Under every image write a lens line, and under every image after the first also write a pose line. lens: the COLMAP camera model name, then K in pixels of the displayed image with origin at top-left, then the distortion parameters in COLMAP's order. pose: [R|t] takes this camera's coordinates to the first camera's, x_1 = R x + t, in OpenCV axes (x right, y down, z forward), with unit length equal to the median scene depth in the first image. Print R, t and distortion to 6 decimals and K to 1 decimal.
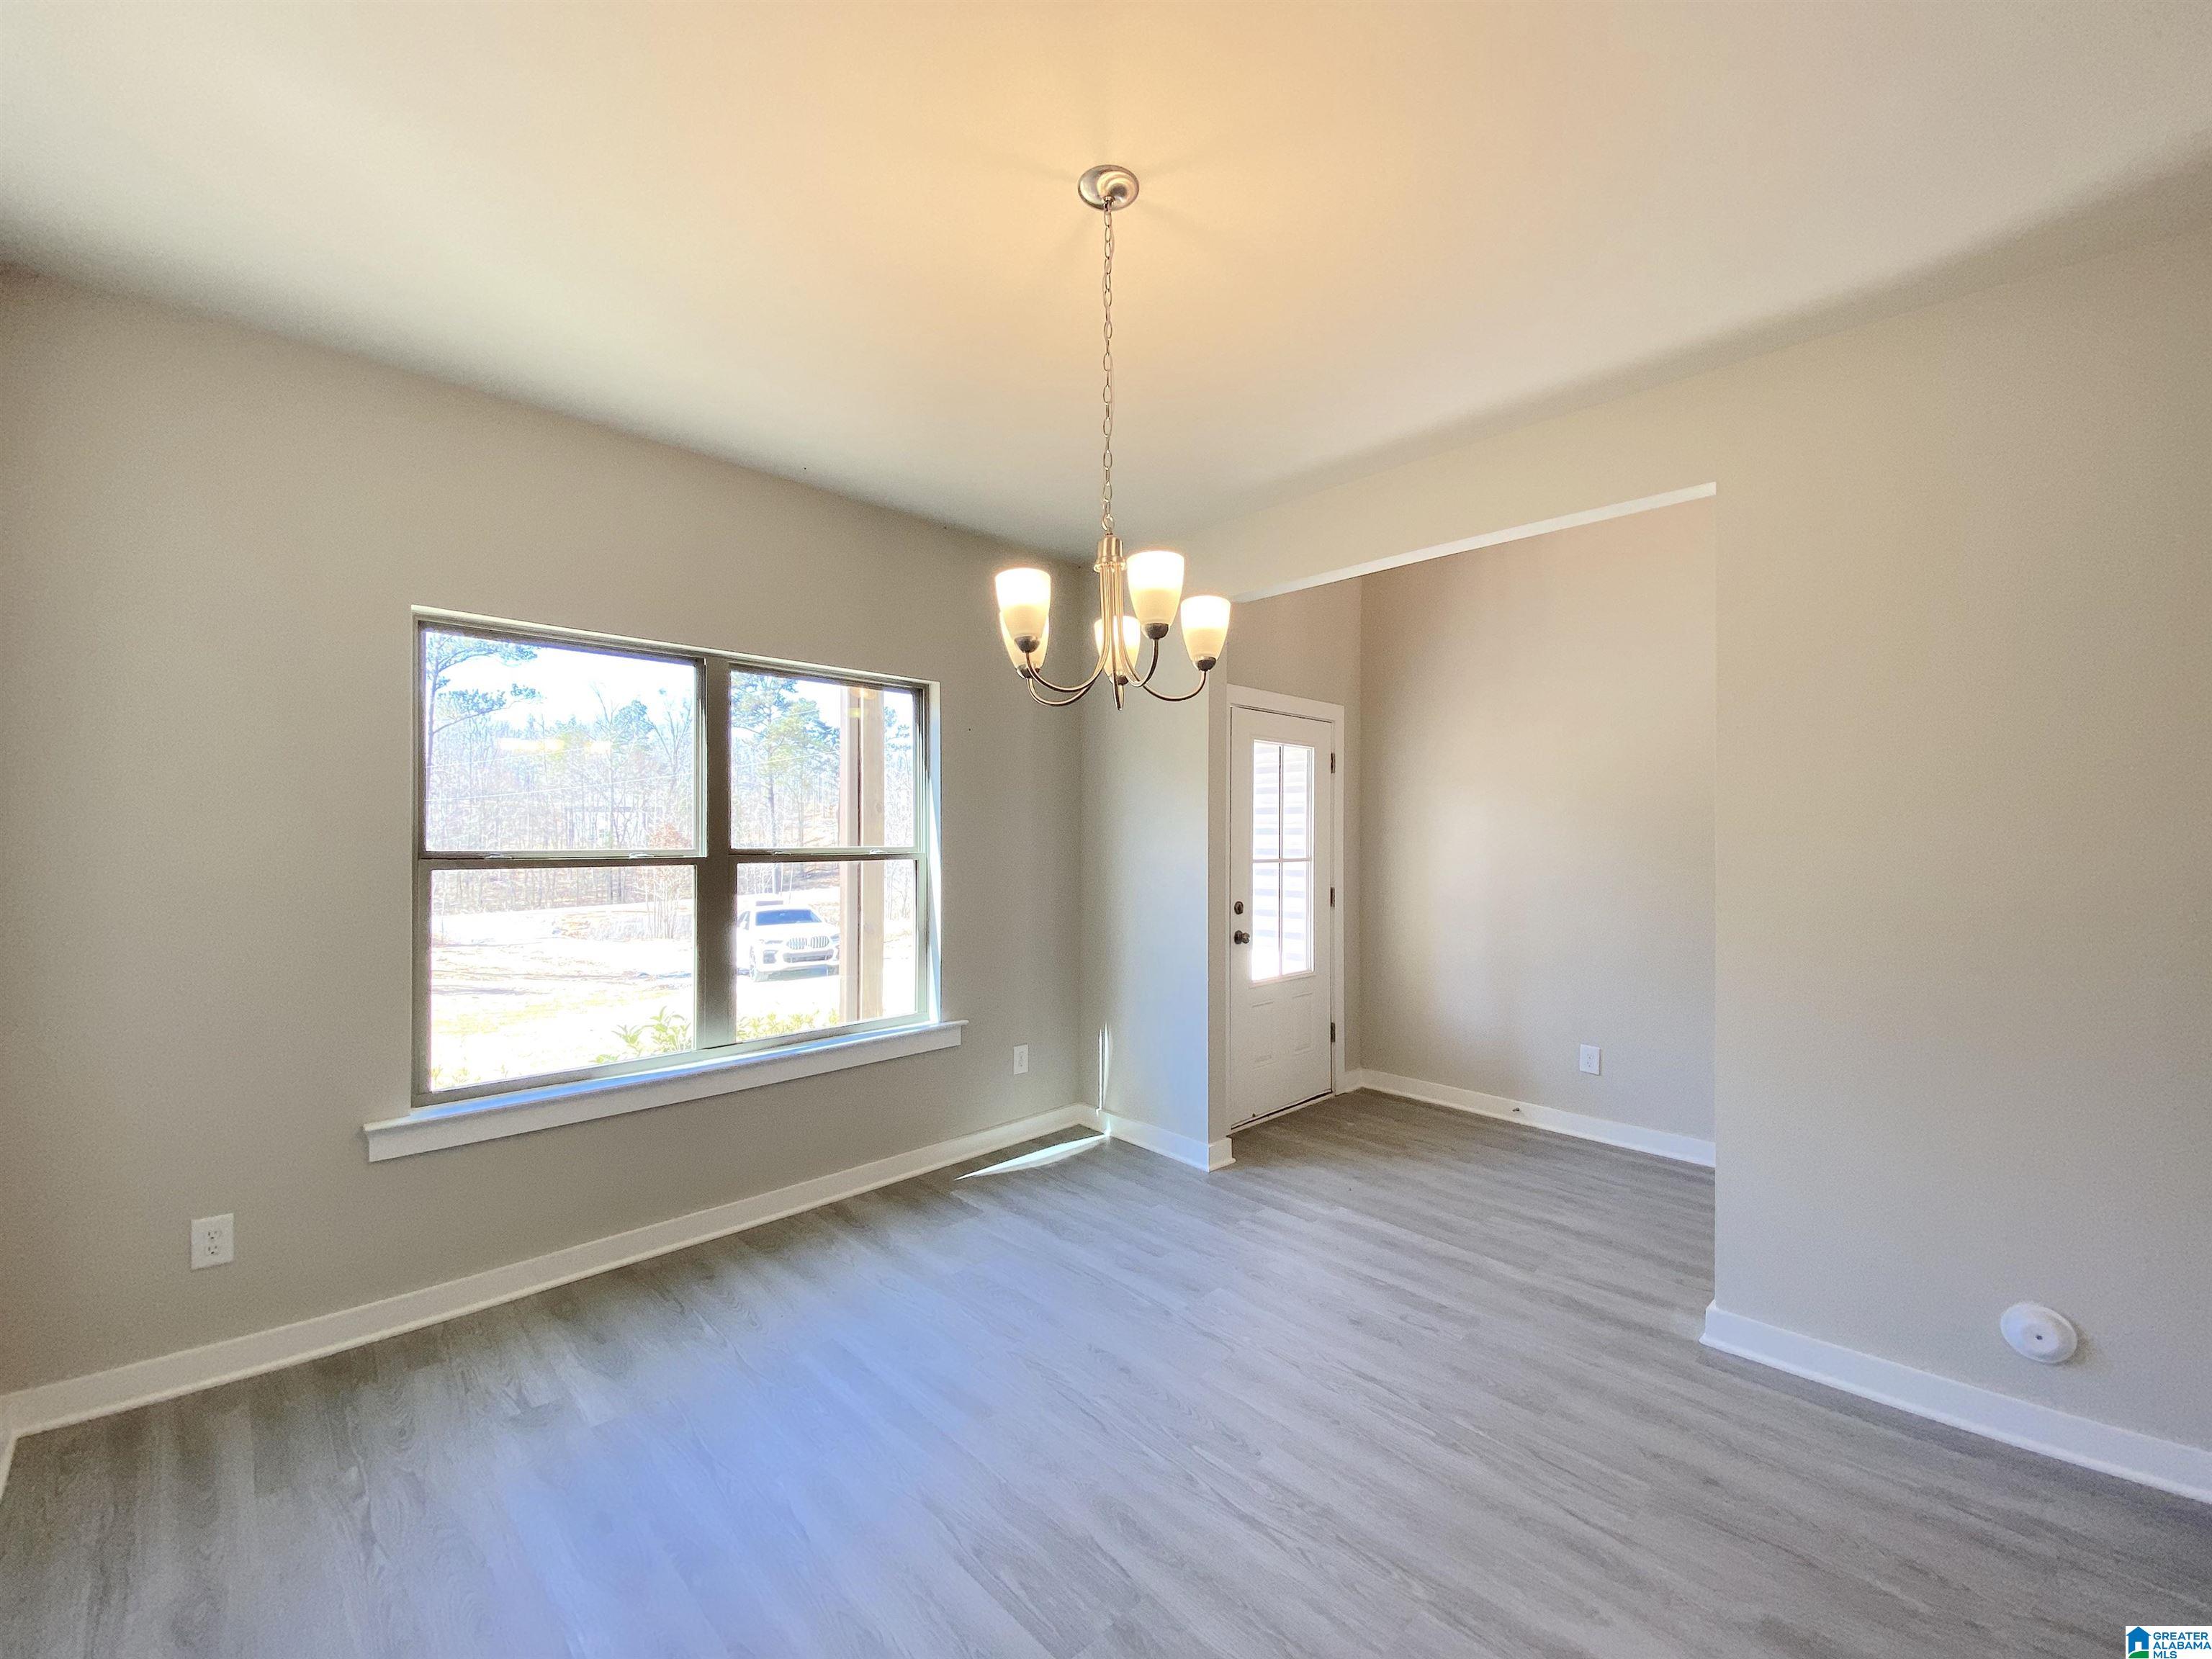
lens RADIAL K [[907.5, 0, 1112.2], [0, 907.5, 830.0], [0, 0, 1]] dist [0.016648, -0.014177]
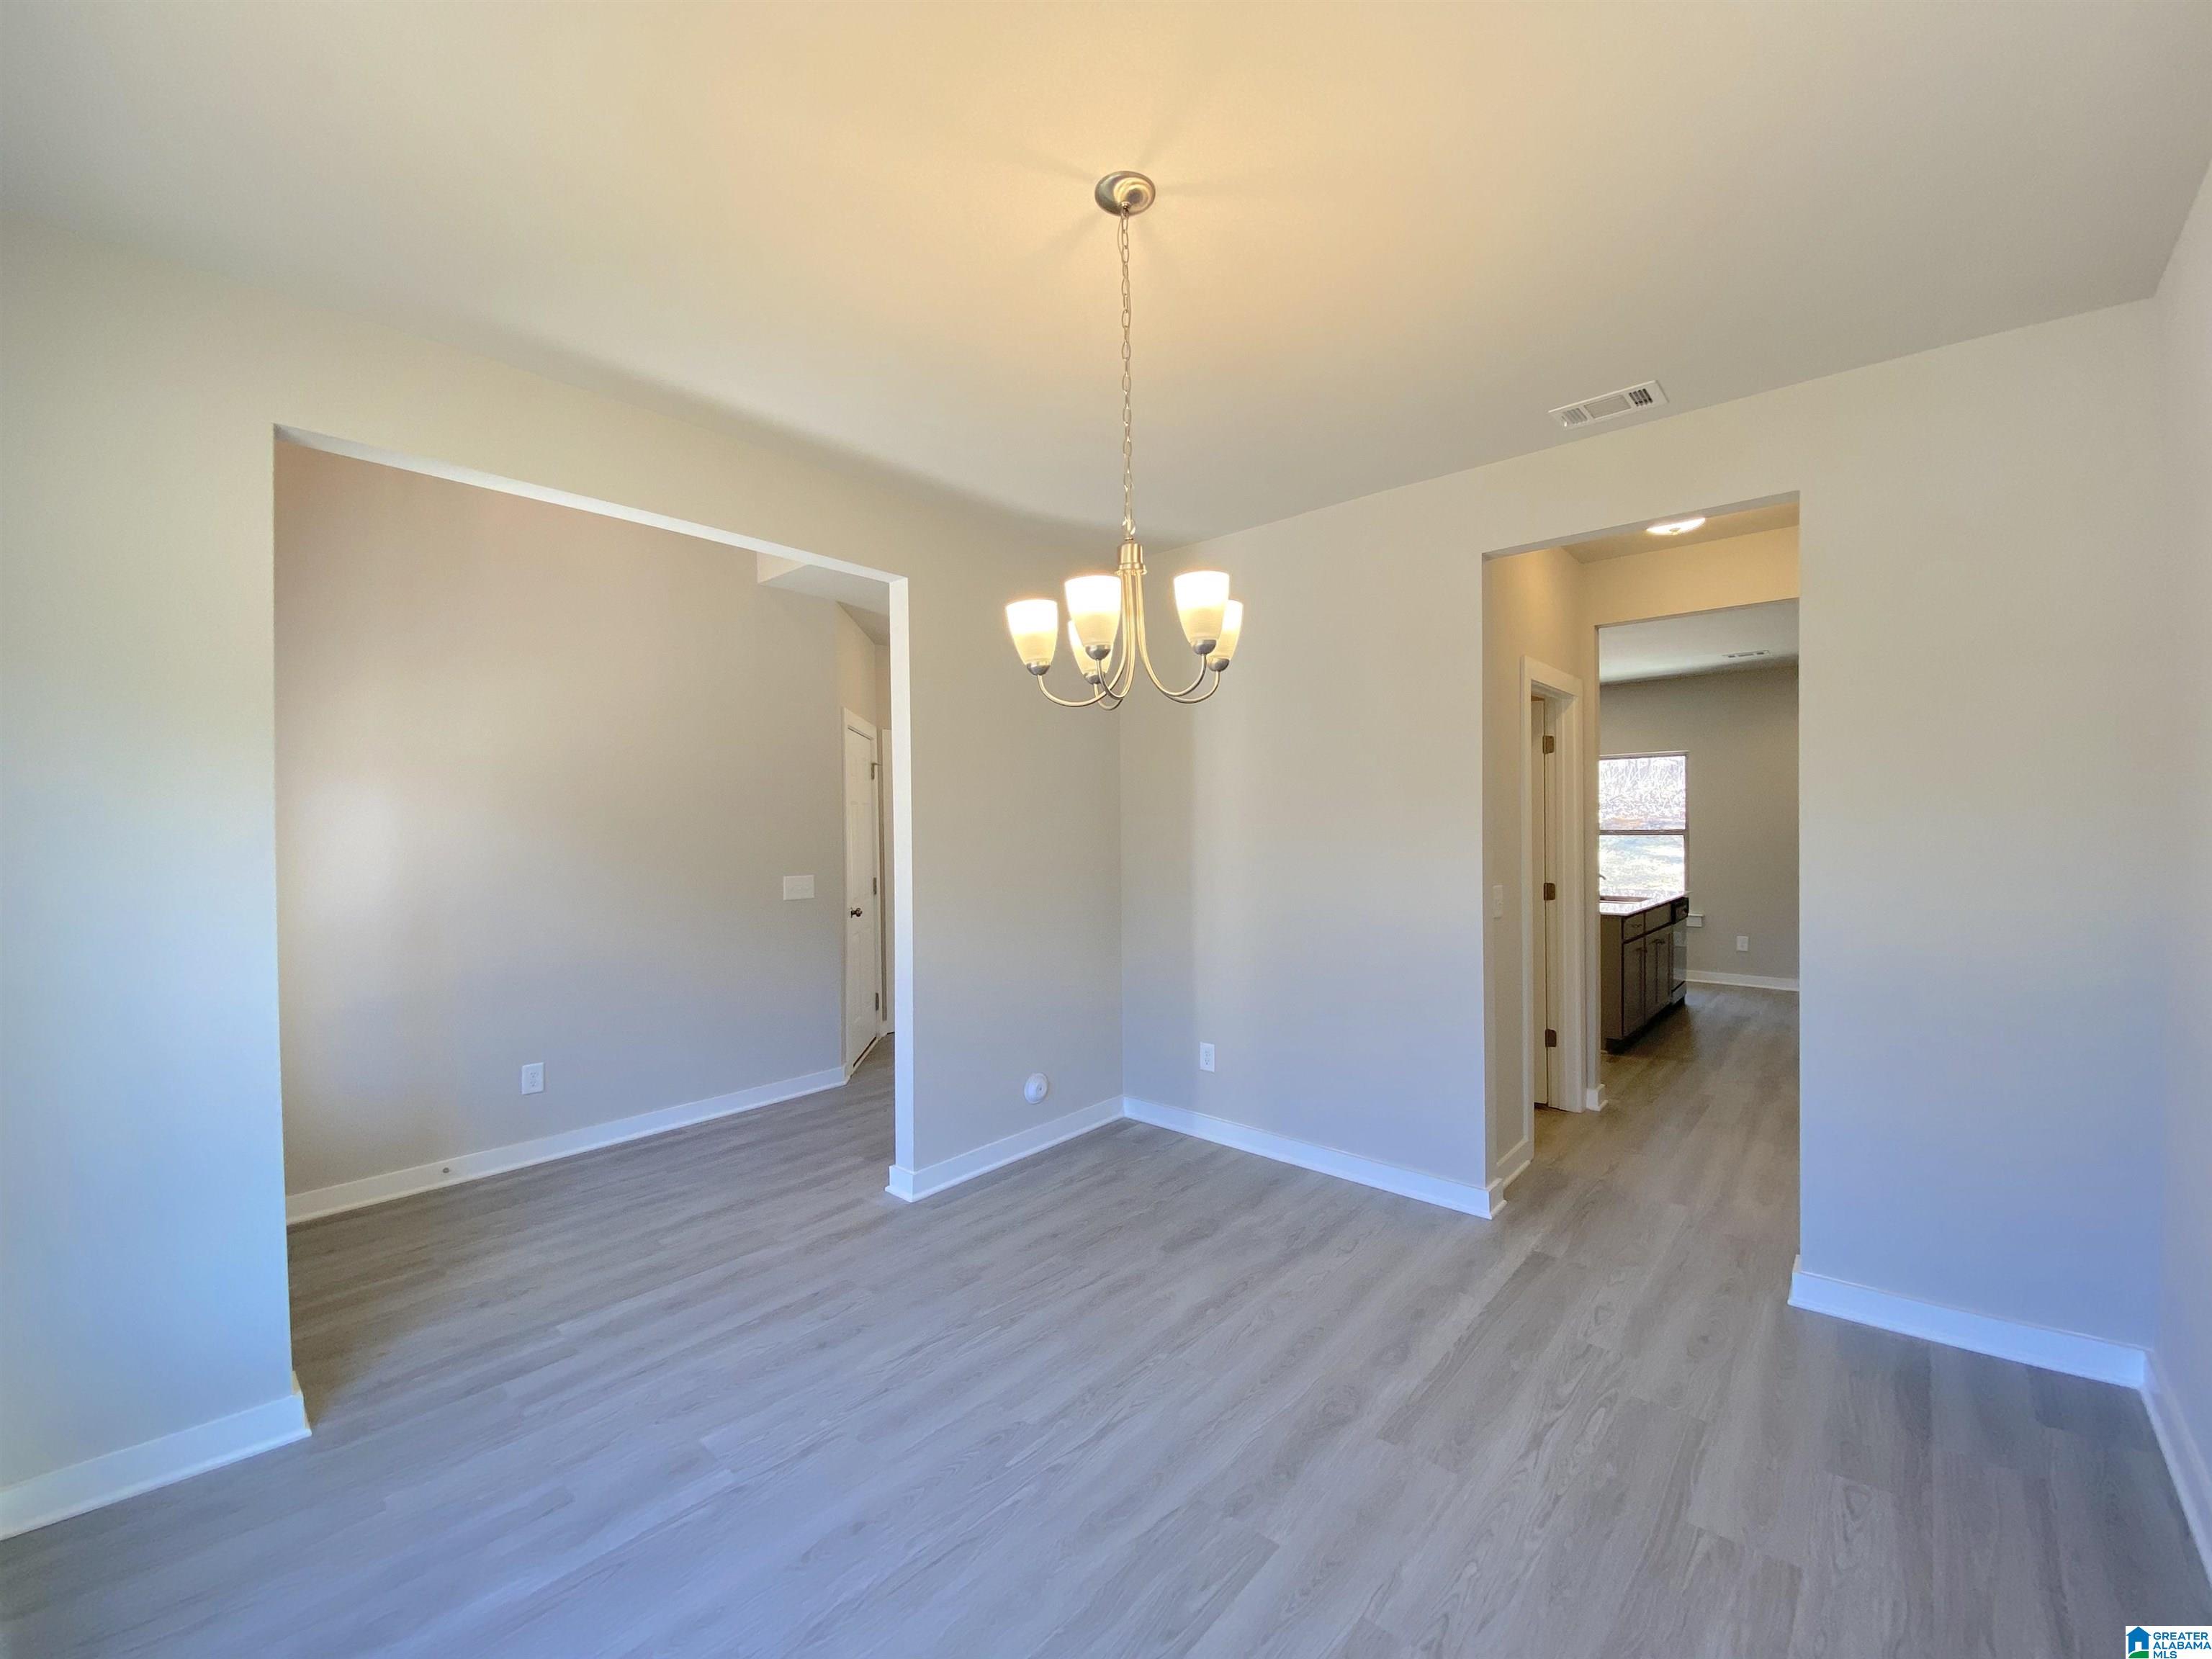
lens RADIAL K [[907.5, 0, 1112.2], [0, 907.5, 830.0], [0, 0, 1]] dist [0.016648, -0.014177]
pose [[-0.072948, -0.009238, 0.997293, -0.676616], [0.008804, 0.999912, 0.009907, -0.007600], [-0.997297, 0.009503, -0.072861, 0.730818]]
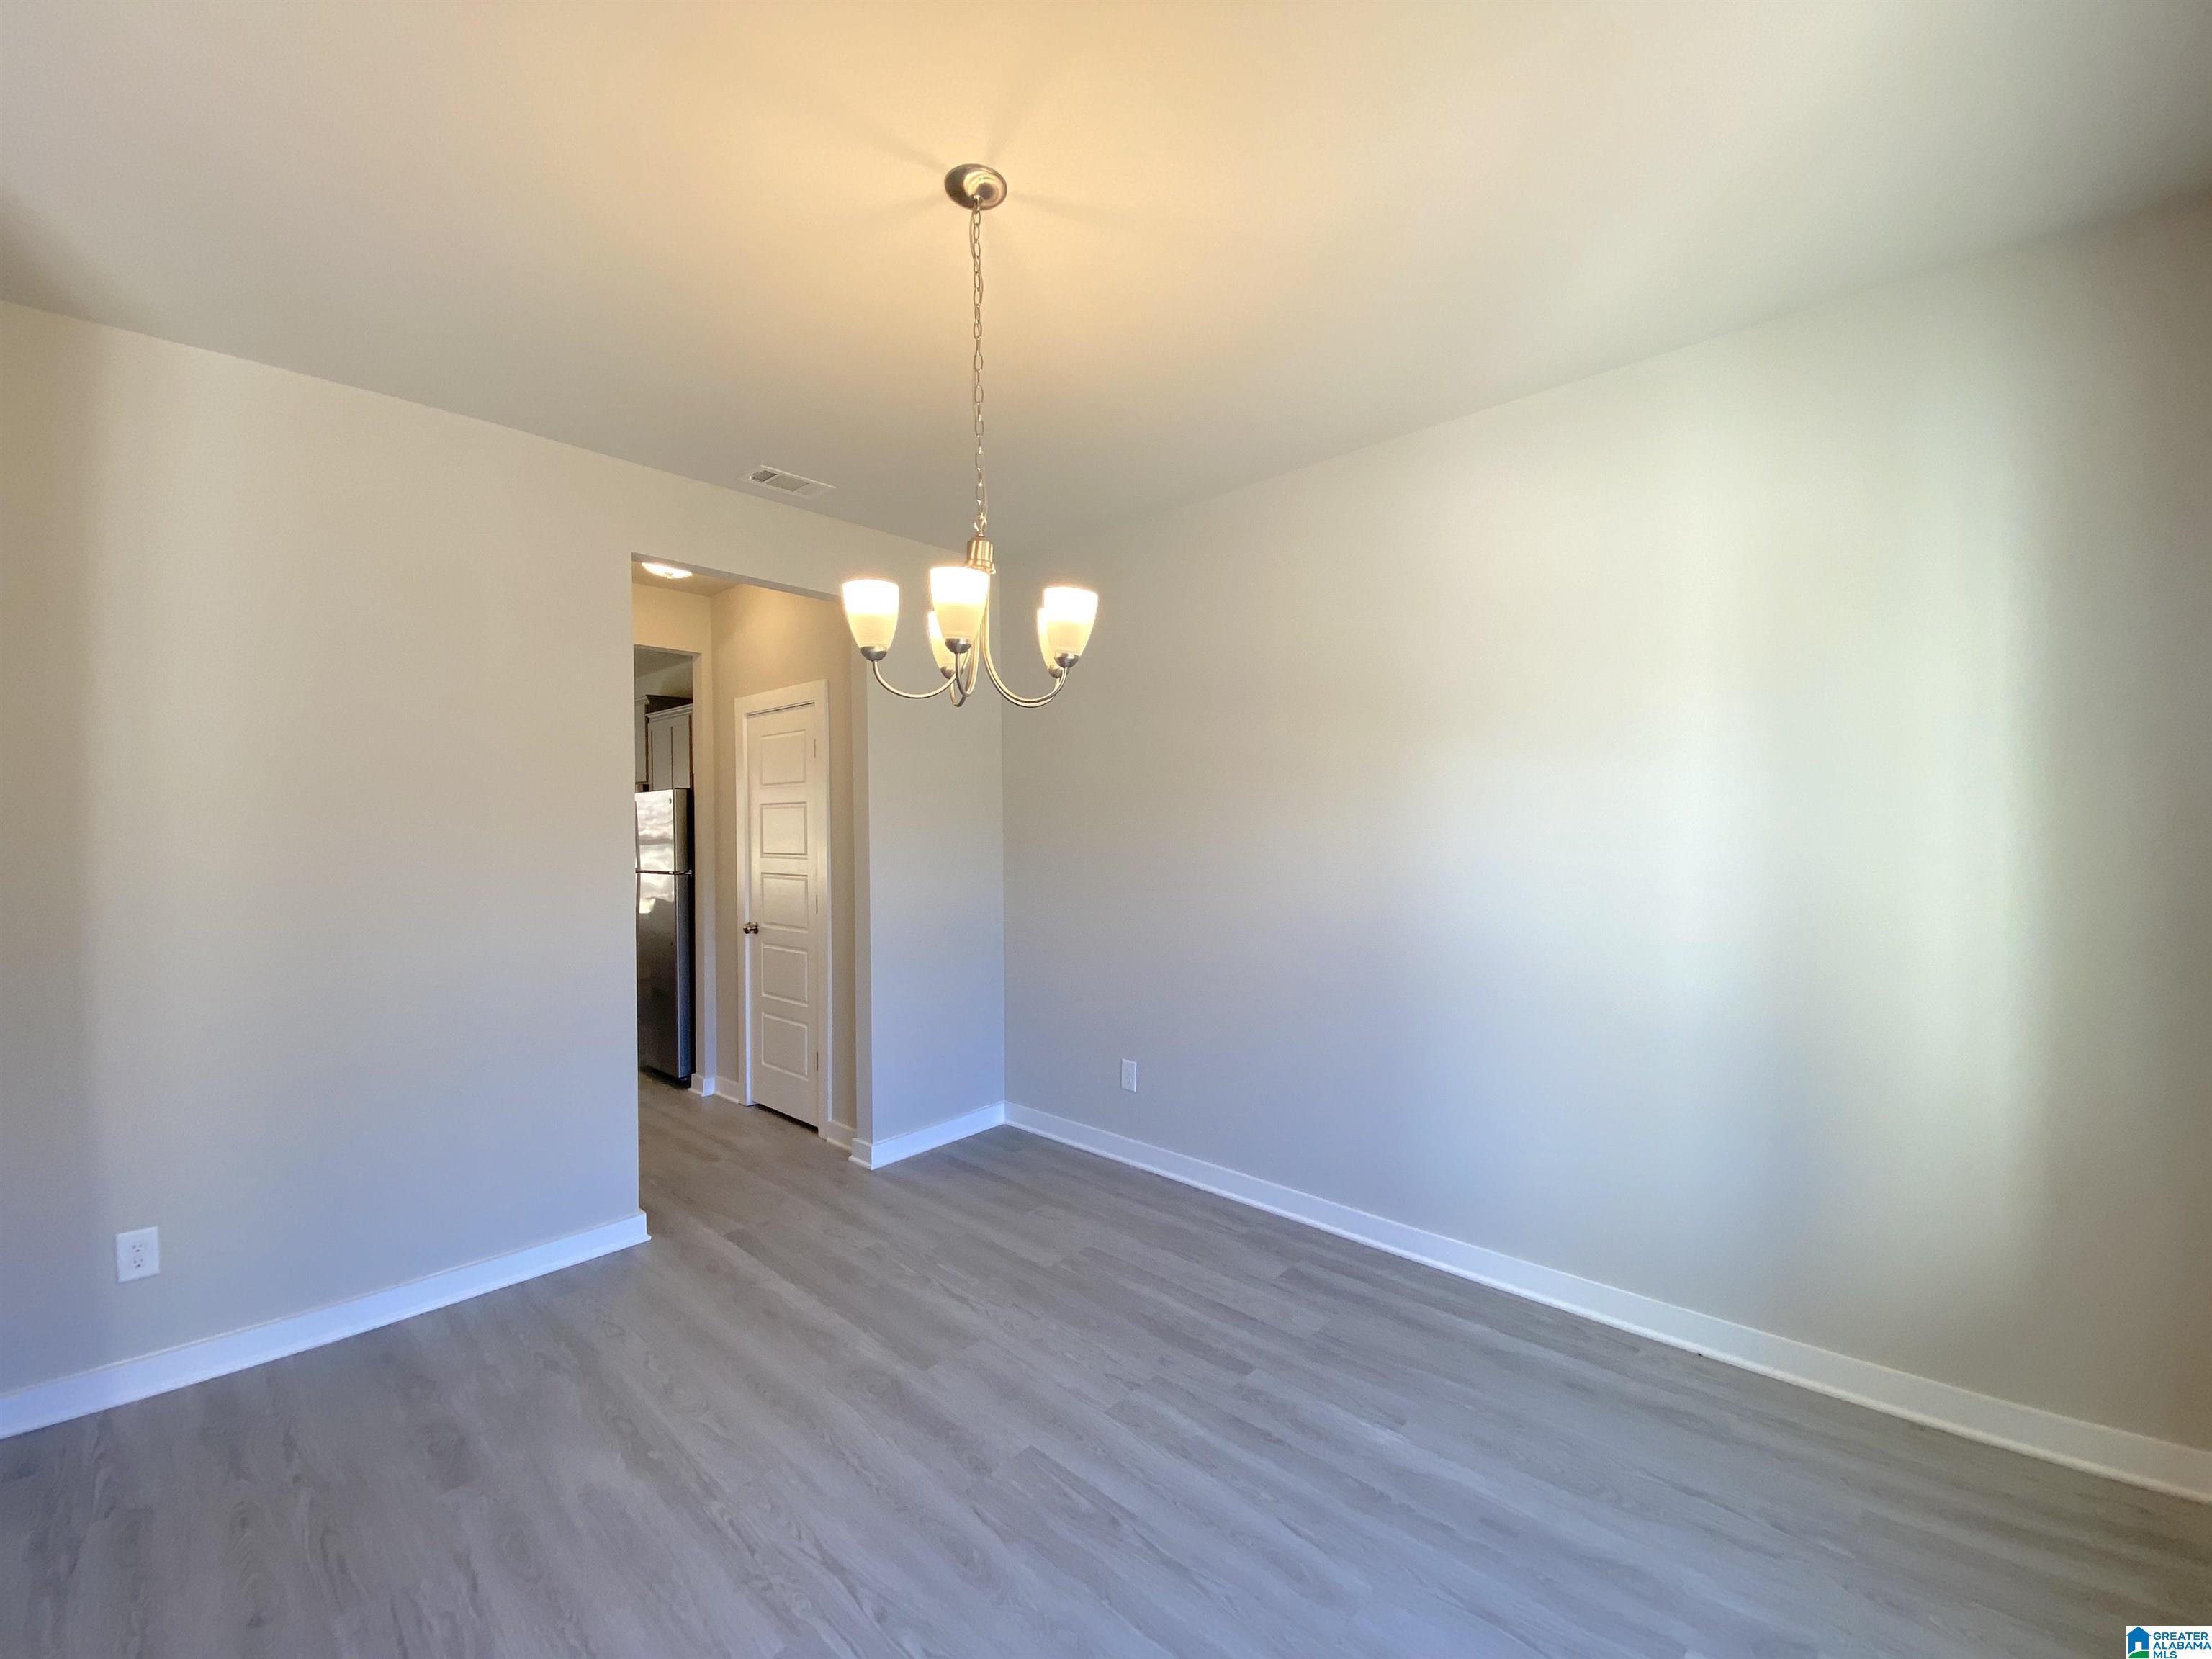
lens RADIAL K [[907.5, 0, 1112.2], [0, 907.5, 830.0], [0, 0, 1]] dist [0.016648, -0.014177]
pose [[-0.998955, 0.008259, -0.044961, -0.068619], [0.007972, 0.999947, 0.006543, -0.007101], [0.045013, 0.006177, -0.998967, 1.338757]]
